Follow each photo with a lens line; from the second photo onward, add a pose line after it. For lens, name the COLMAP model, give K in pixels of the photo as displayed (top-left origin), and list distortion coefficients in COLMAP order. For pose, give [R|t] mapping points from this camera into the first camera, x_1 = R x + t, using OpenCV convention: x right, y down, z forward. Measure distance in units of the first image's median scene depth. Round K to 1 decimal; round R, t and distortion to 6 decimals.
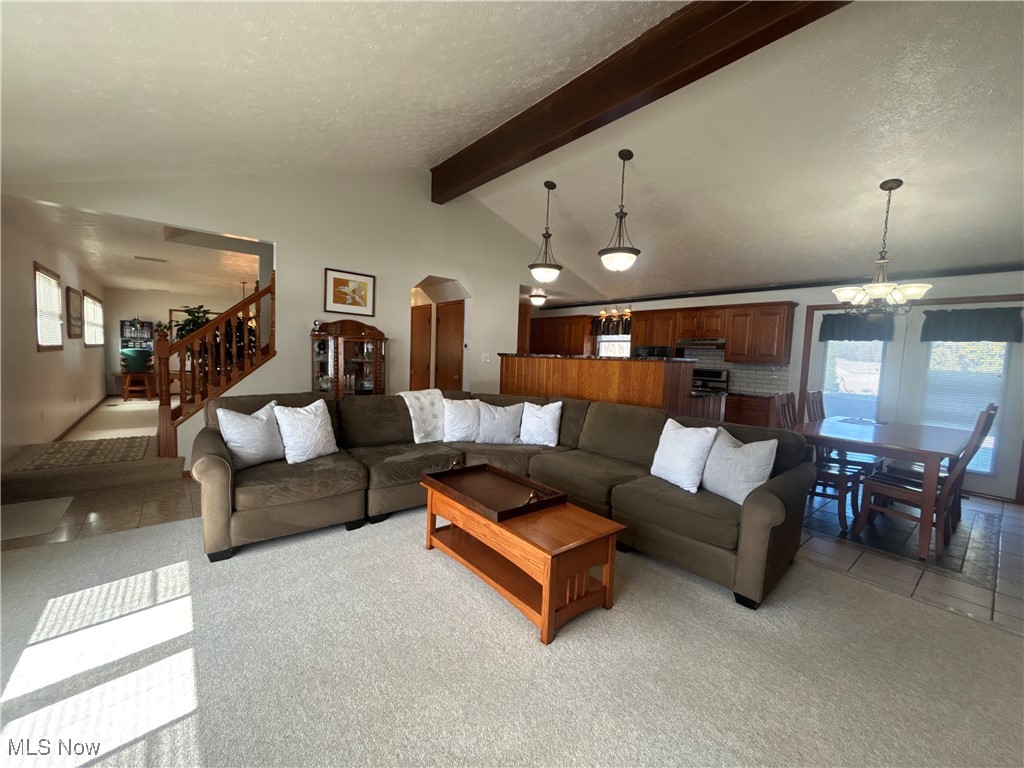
lens RADIAL K [[413.4, 0, 507.9], [0, 413.4, 383.2], [0, 0, 1]] dist [0.000496, 0.000706]
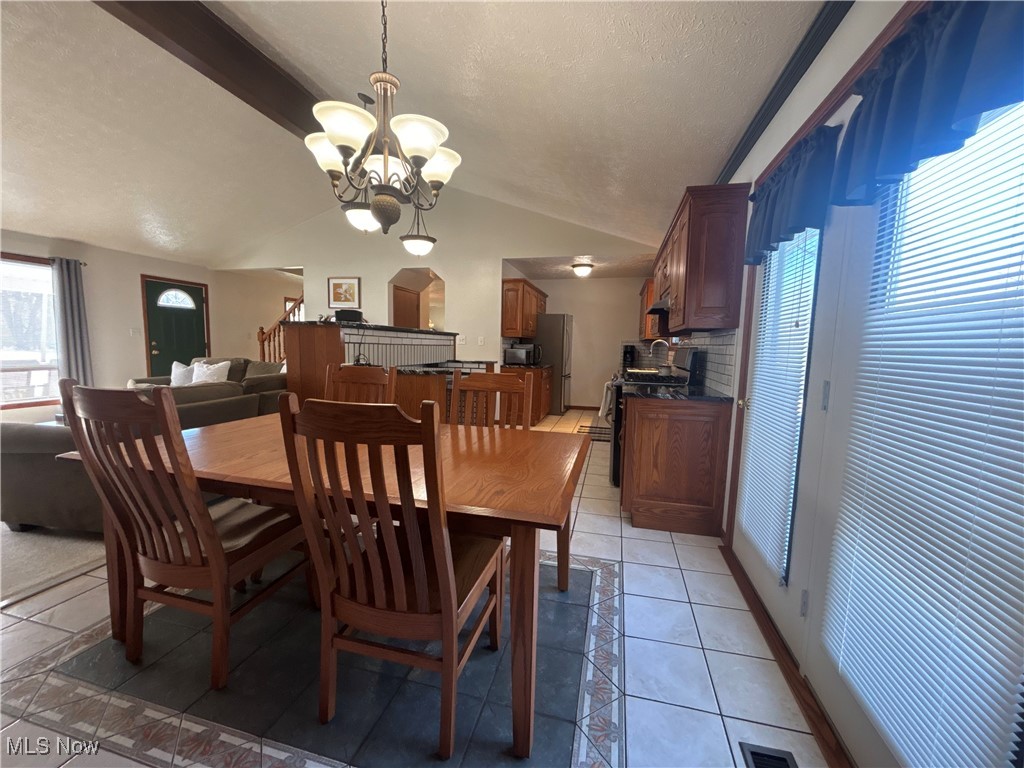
lens RADIAL K [[413.4, 0, 513.4], [0, 413.4, 389.0], [0, 0, 1]] dist [0.000496, 0.000706]
pose [[0.597688, 0.059673, -0.799505, 0.863231], [-0.054660, 0.997939, 0.033622, 0.016756], [0.799864, 0.023605, 0.599718, 0.521347]]
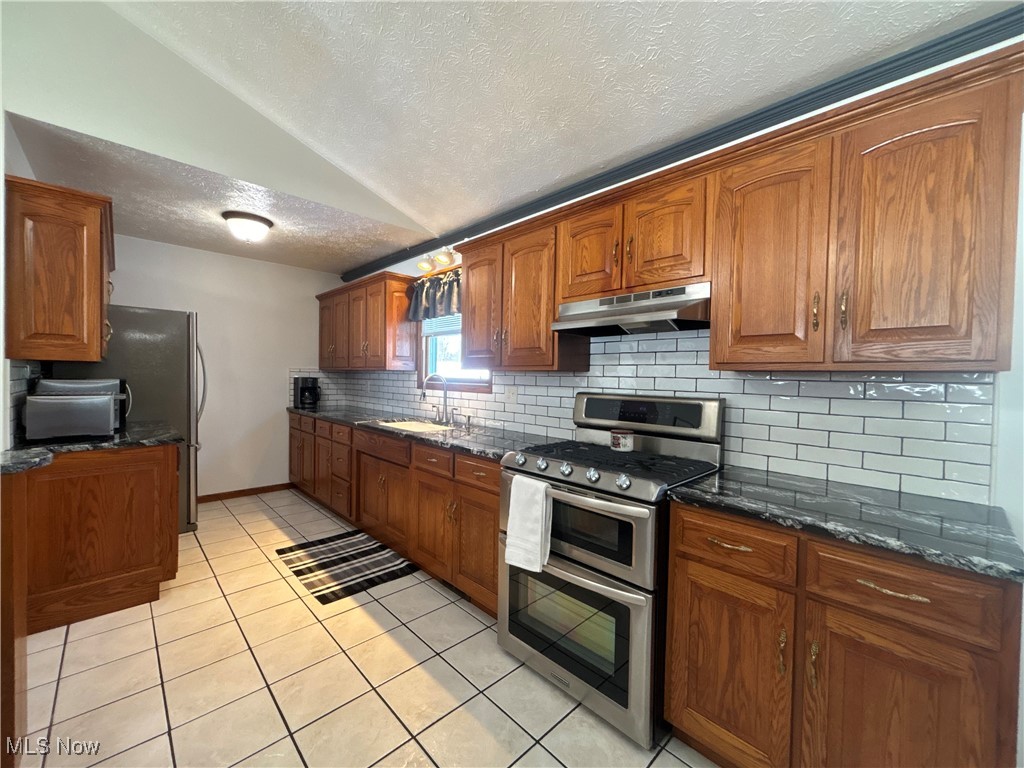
lens RADIAL K [[413.4, 0, 511.3], [0, 413.4, 384.9], [0, 0, 1]] dist [0.000496, 0.000706]
pose [[0.996083, -0.020050, 0.086118, 0.379040], [0.024022, 0.998683, -0.045335, -0.033014], [-0.085096, 0.047226, 0.995253, 0.760403]]
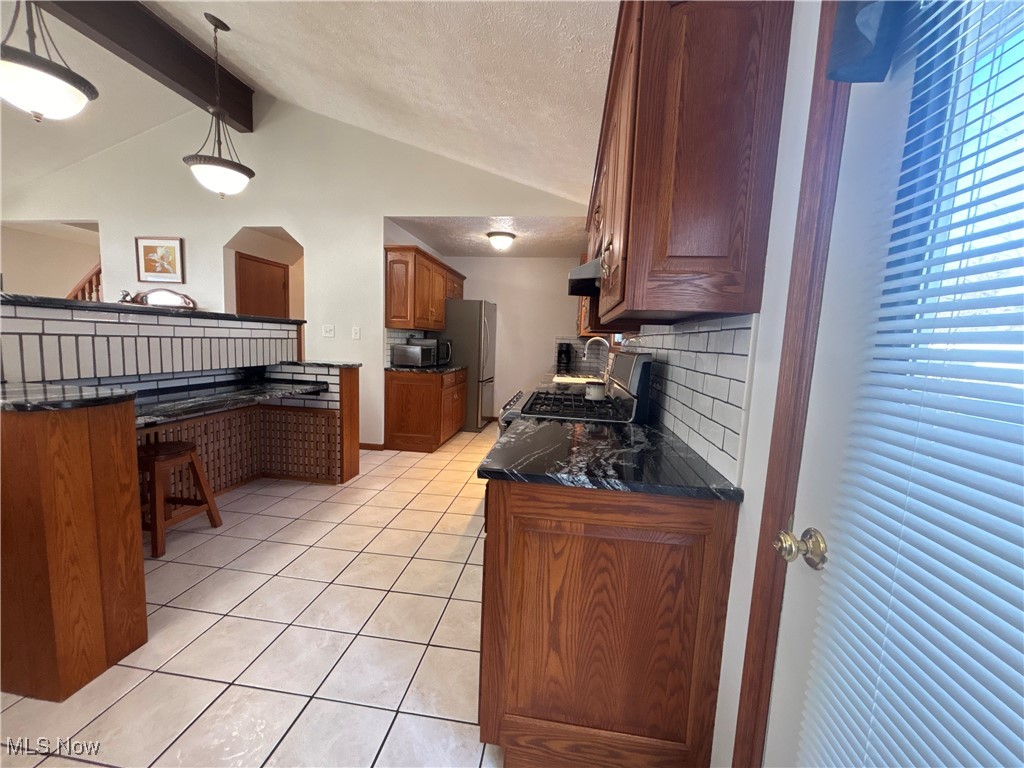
lens RADIAL K [[413.4, 0, 511.9], [0, 413.4, 385.4], [0, 0, 1]] dist [0.000496, 0.000706]
pose [[0.678170, 0.069861, -0.731577, 0.713203], [-0.066130, 0.997234, 0.033927, -0.014757], [0.731923, 0.025371, 0.680915, 0.778219]]
